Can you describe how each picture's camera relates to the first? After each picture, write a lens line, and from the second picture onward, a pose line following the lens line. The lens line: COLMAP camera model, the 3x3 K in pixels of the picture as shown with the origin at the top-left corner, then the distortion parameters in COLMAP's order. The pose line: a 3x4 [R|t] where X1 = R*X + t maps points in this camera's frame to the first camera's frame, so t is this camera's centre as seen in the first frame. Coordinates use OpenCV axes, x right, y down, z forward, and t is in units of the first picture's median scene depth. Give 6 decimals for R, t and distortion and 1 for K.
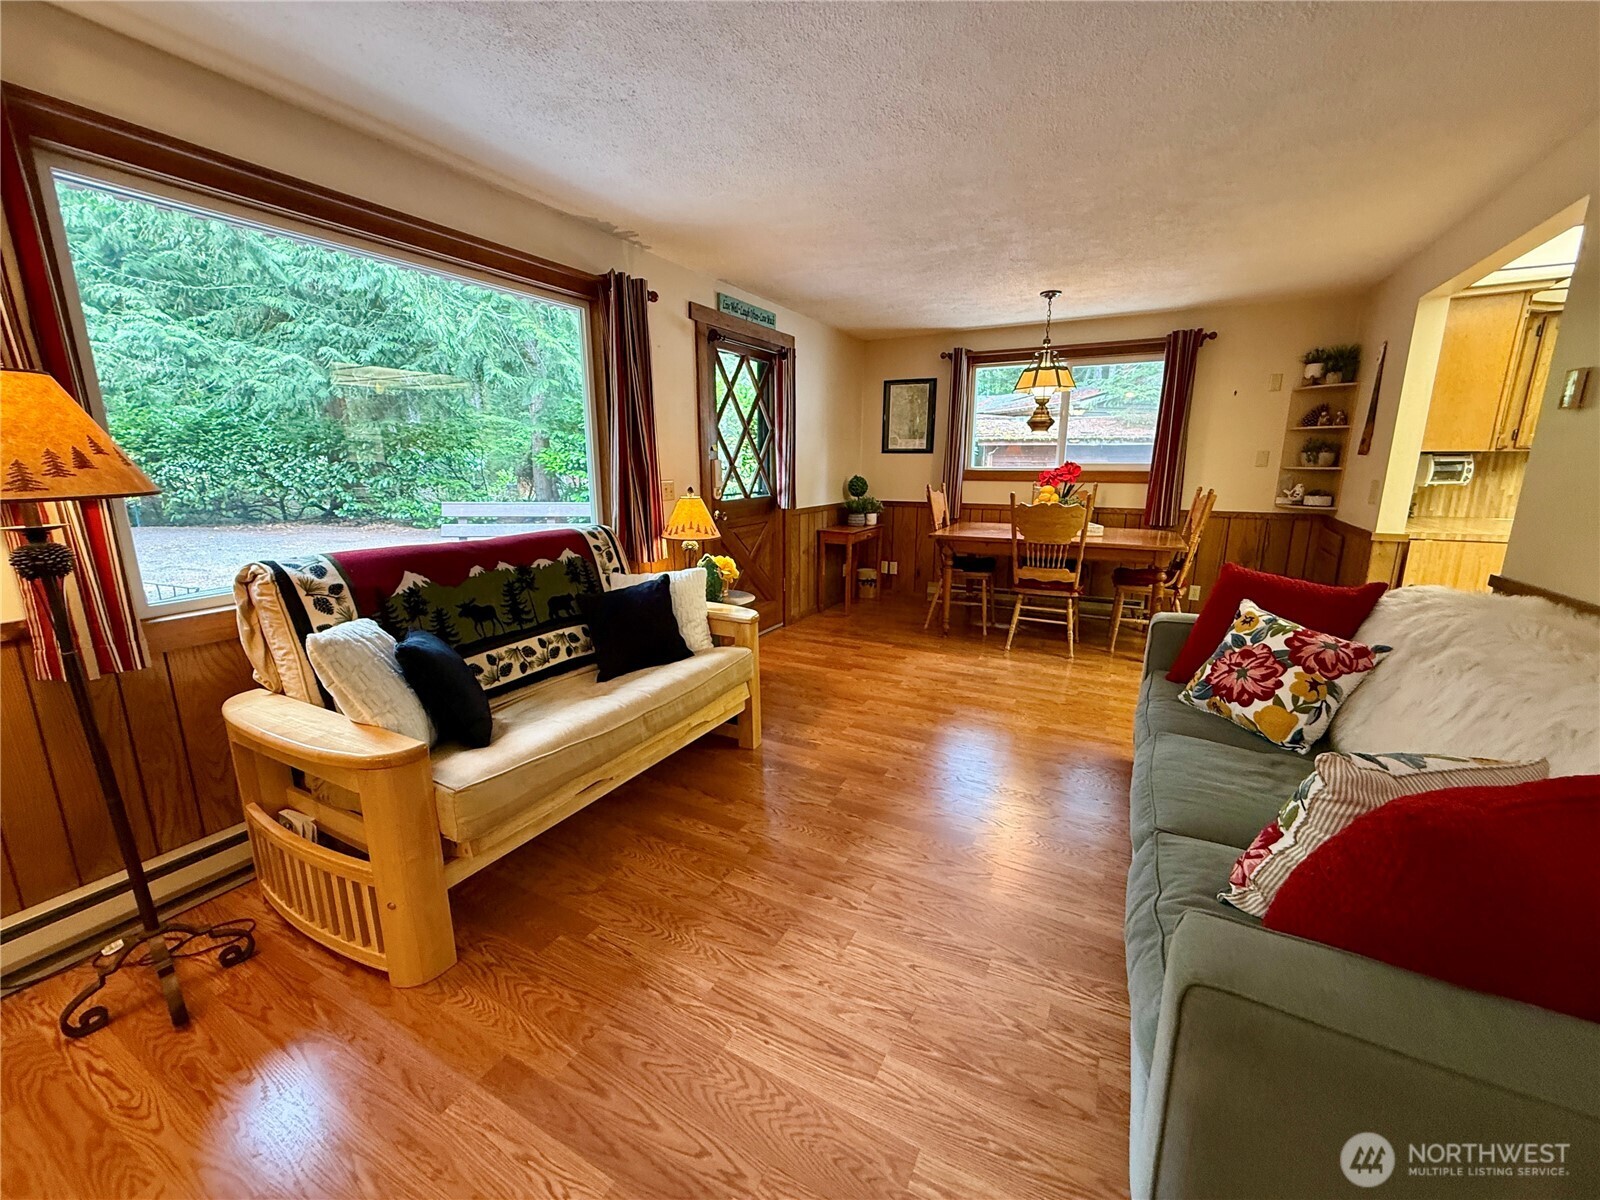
lens RADIAL K [[637.0, 0, 798.2], [0, 637.0, 597.9], [0, 0, 1]] dist [0.002586, -0.000429]
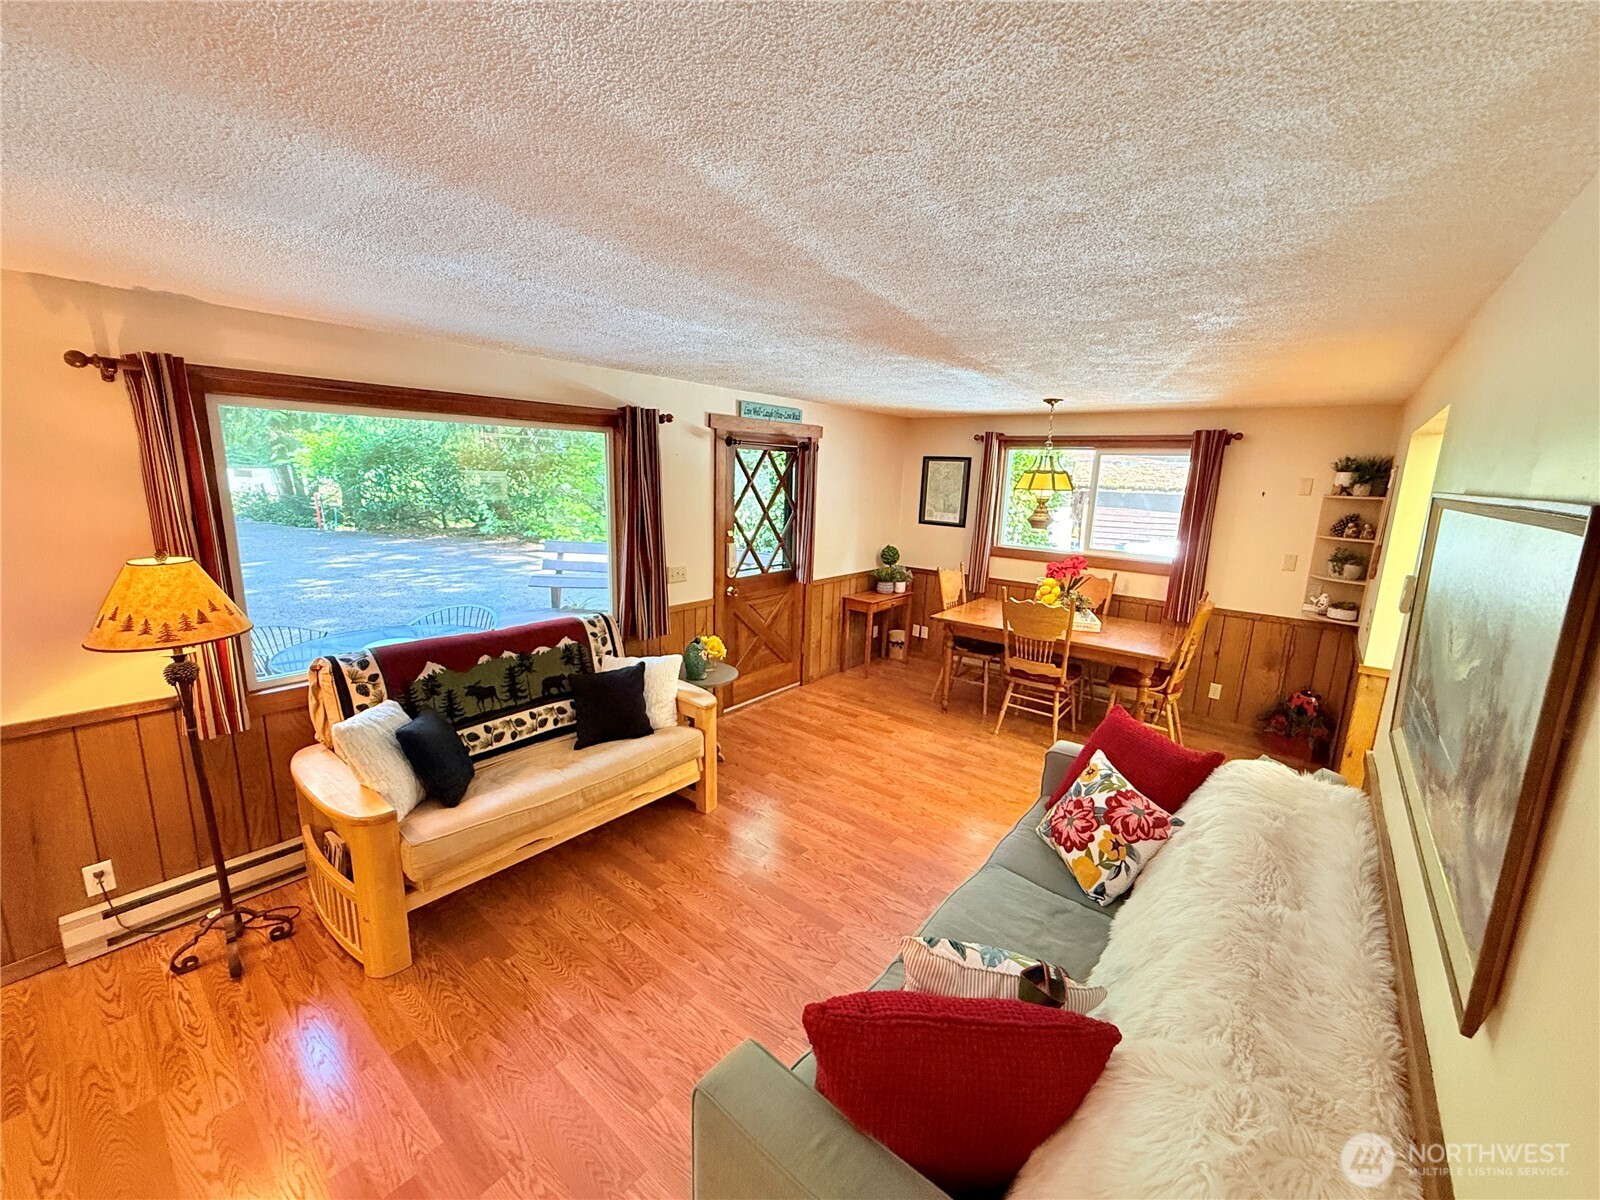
lens RADIAL K [[637.0, 0, 797.7], [0, 637.0, 599.9], [0, 0, 1]] dist [0.002586, -0.000429]
pose [[0.980751, 0.070011, -0.182279, 0.345458], [-0.073241, 0.997253, -0.011038, -0.190472], [0.181005, 0.024176, 0.983185, -0.167863]]
